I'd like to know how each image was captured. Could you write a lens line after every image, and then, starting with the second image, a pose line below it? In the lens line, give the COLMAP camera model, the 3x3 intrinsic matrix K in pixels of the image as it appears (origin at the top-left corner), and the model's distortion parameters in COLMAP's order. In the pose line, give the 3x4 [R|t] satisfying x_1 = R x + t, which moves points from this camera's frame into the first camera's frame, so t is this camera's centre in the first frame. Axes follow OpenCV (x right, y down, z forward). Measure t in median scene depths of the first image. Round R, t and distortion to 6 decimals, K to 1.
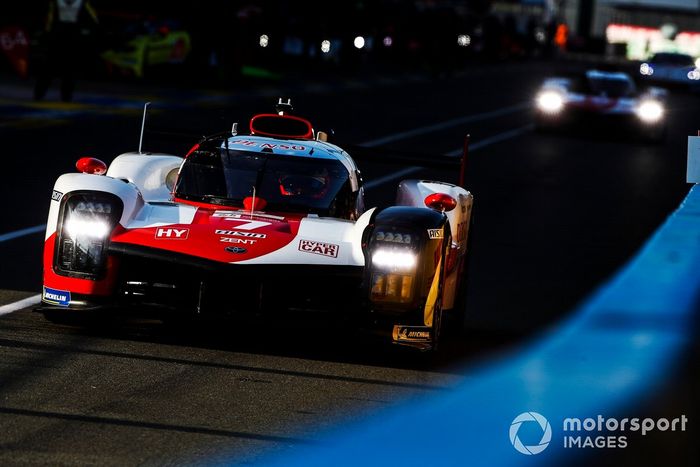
lens RADIAL K [[4109.0, 0, 350.0], [0, 4109.0, 233.5], [0, 0, 1]] dist [0.655847, 22.276709]
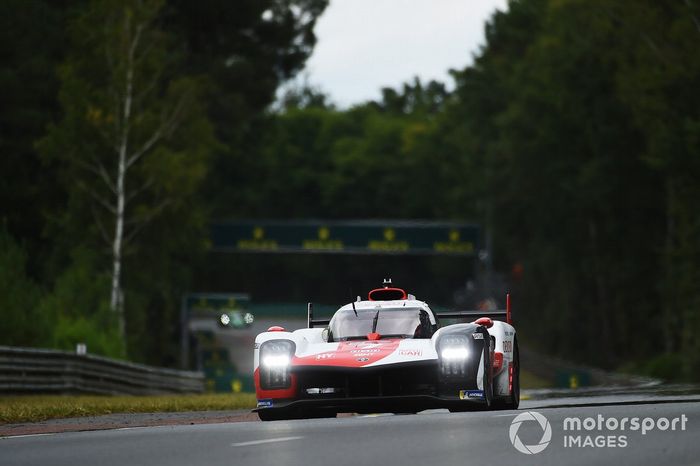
lens RADIAL K [[4109.0, 0, 350.0], [0, 4109.0, 233.0], [0, 0, 1]] dist [0.655847, 22.276709]
pose [[0.989568, -0.140136, -0.033434, 0.032056], [0.137314, 0.987648, -0.075474, 0.080658], [0.043598, 0.070096, 0.996587, -0.728497]]
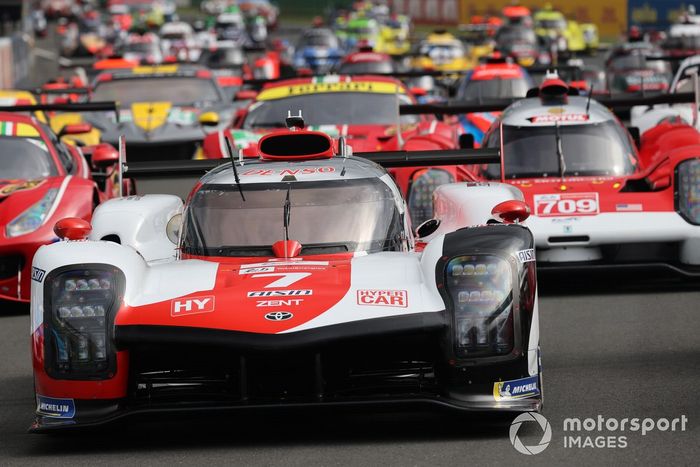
lens RADIAL K [[3982.6, 0, 350.0], [0, 3982.6, 233.5], [0, 0, 1]] dist [0.852360, 17.433305]
pose [[0.990027, -0.139441, 0.020074, -0.027027], [0.139279, 0.990210, 0.009280, -0.016259], [-0.021171, -0.006392, 0.999755, 0.246702]]
